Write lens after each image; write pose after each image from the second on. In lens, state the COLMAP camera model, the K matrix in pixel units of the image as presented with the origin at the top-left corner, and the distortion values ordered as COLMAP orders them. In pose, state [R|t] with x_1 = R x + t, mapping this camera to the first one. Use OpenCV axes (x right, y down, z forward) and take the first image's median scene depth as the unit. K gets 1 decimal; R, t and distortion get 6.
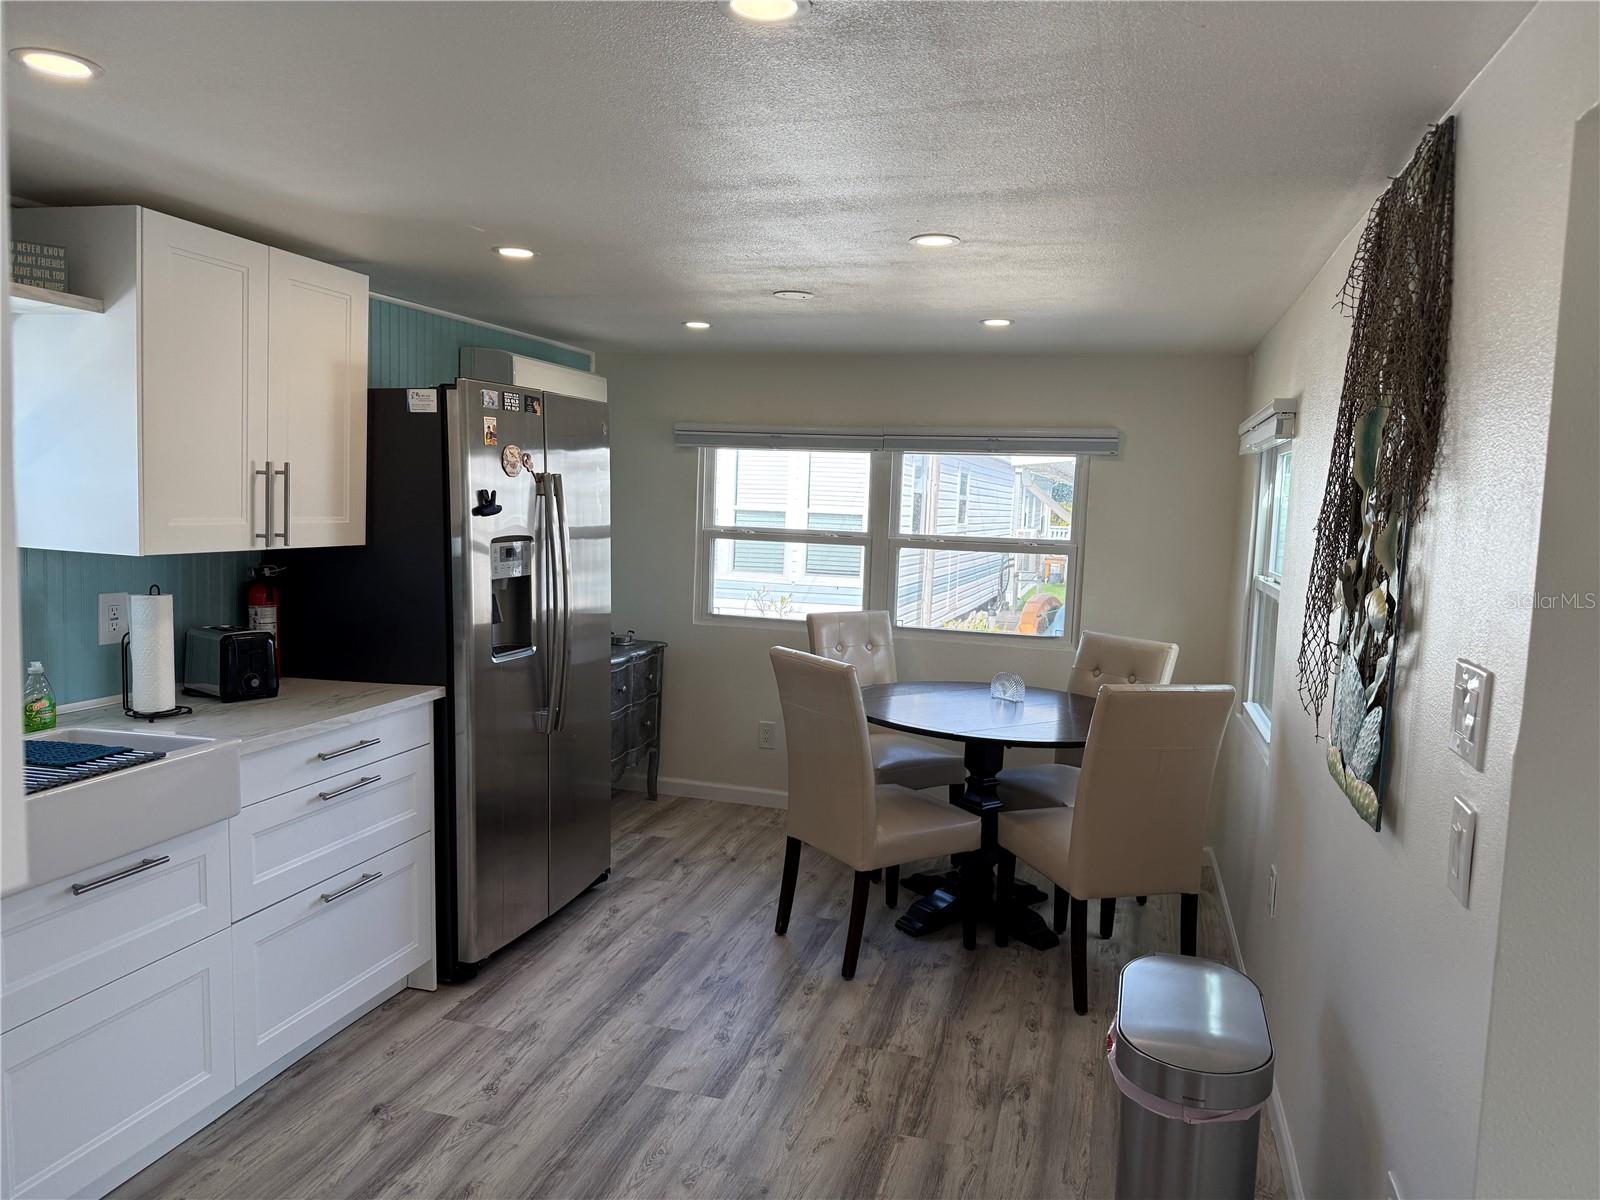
lens RADIAL K [[1123.0, 0, 796.4], [0, 1123.0, 600.6], [0, 0, 1]] dist [0.139989, -0.222827]
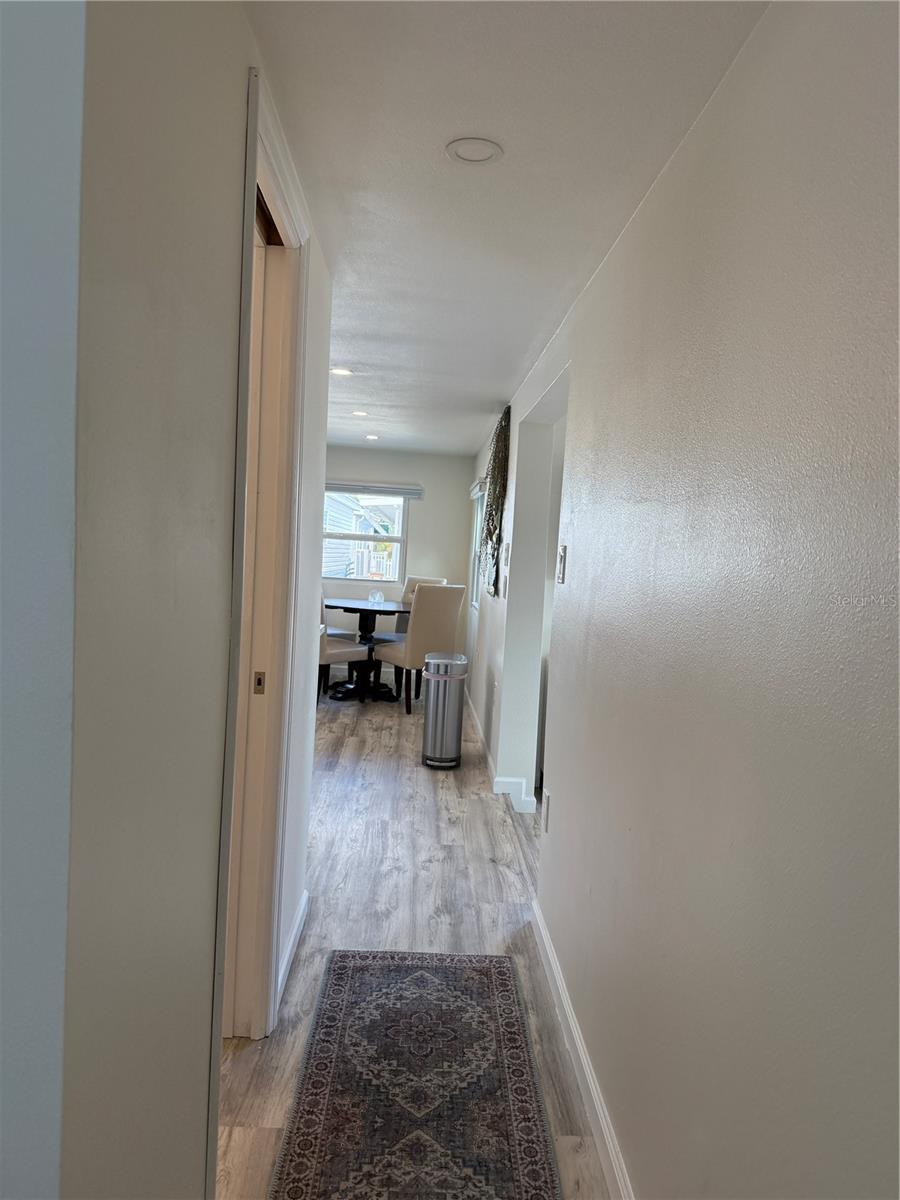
lens RADIAL K [[842.3, 0, 451.6], [0, 842.3, 593.3], [0, 0, 1]] dist [0.139989, -0.222827]
pose [[0.949232, 0.004479, 0.314545, -0.265456], [0.003068, 0.999719, -0.023497, 0.144481], [-0.314562, 0.023269, 0.948952, -0.859671]]
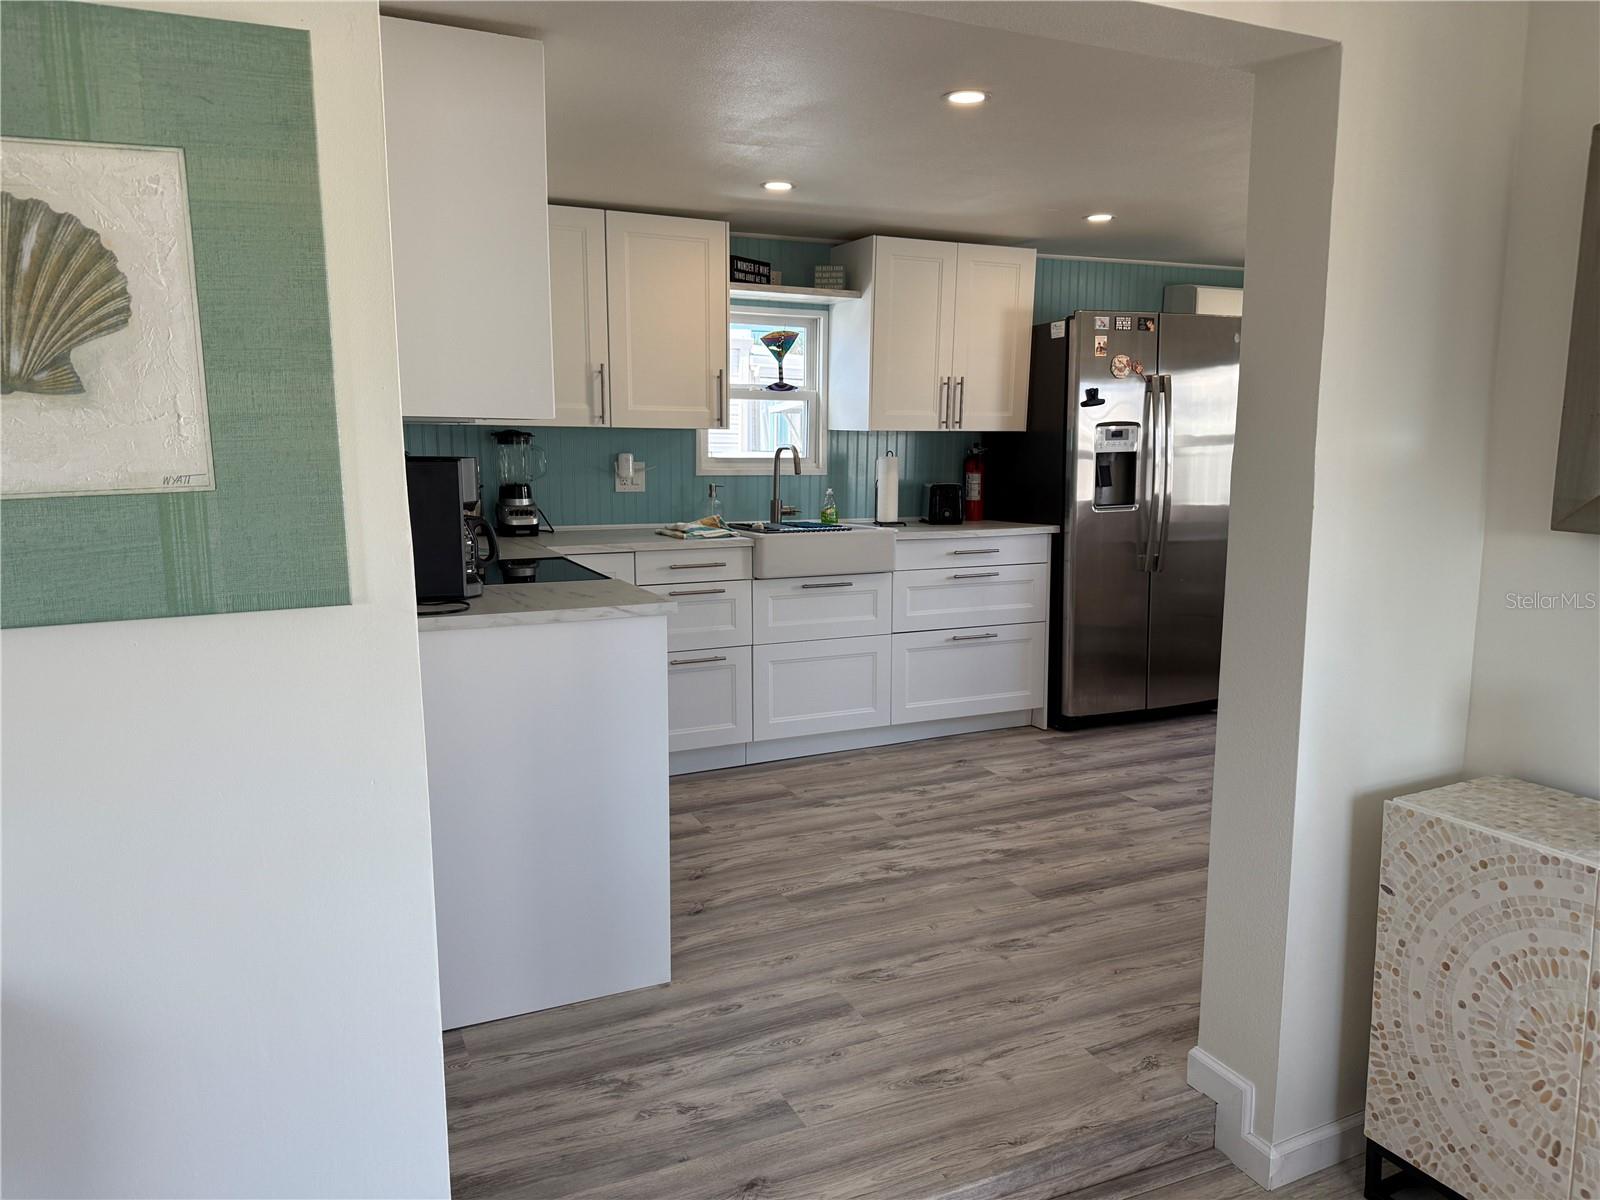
lens RADIAL K [[1123.0, 0, 796.4], [0, 1123.0, 600.6], [0, 0, 1]] dist [0.139989, -0.222827]
pose [[0.648214, 0.078818, -0.757368, 0.598561], [-0.053325, 0.996885, 0.058105, 0.107321], [0.759589, 0.002723, 0.650398, -0.215662]]
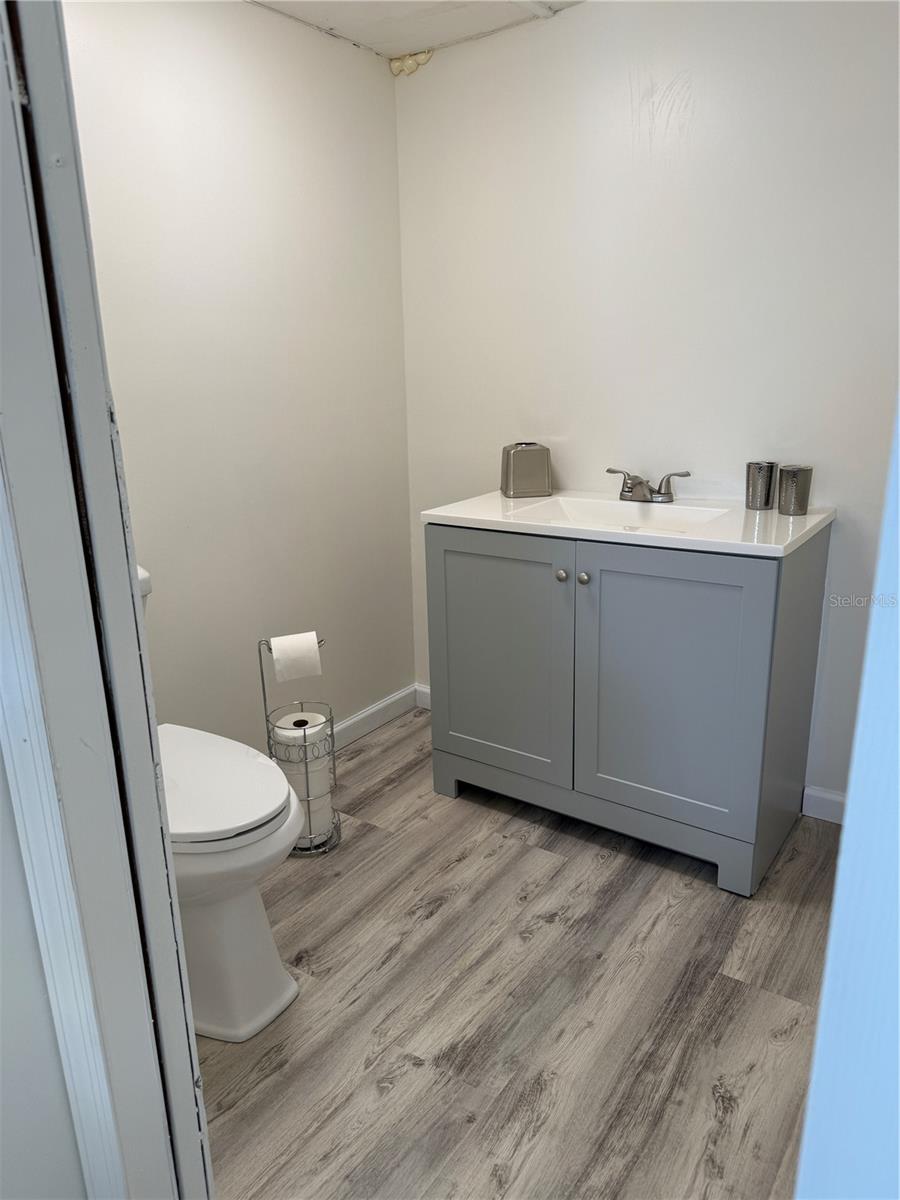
lens RADIAL K [[842.3, 0, 451.6], [0, 842.3, 593.3], [0, 0, 1]] dist [0.139989, -0.222827]
pose [[-0.949712, -0.105092, 0.294963, -0.044231], [0.014565, 0.926150, 0.376873, 0.006454], [-0.312787, 0.362217, -0.878045, 0.780888]]
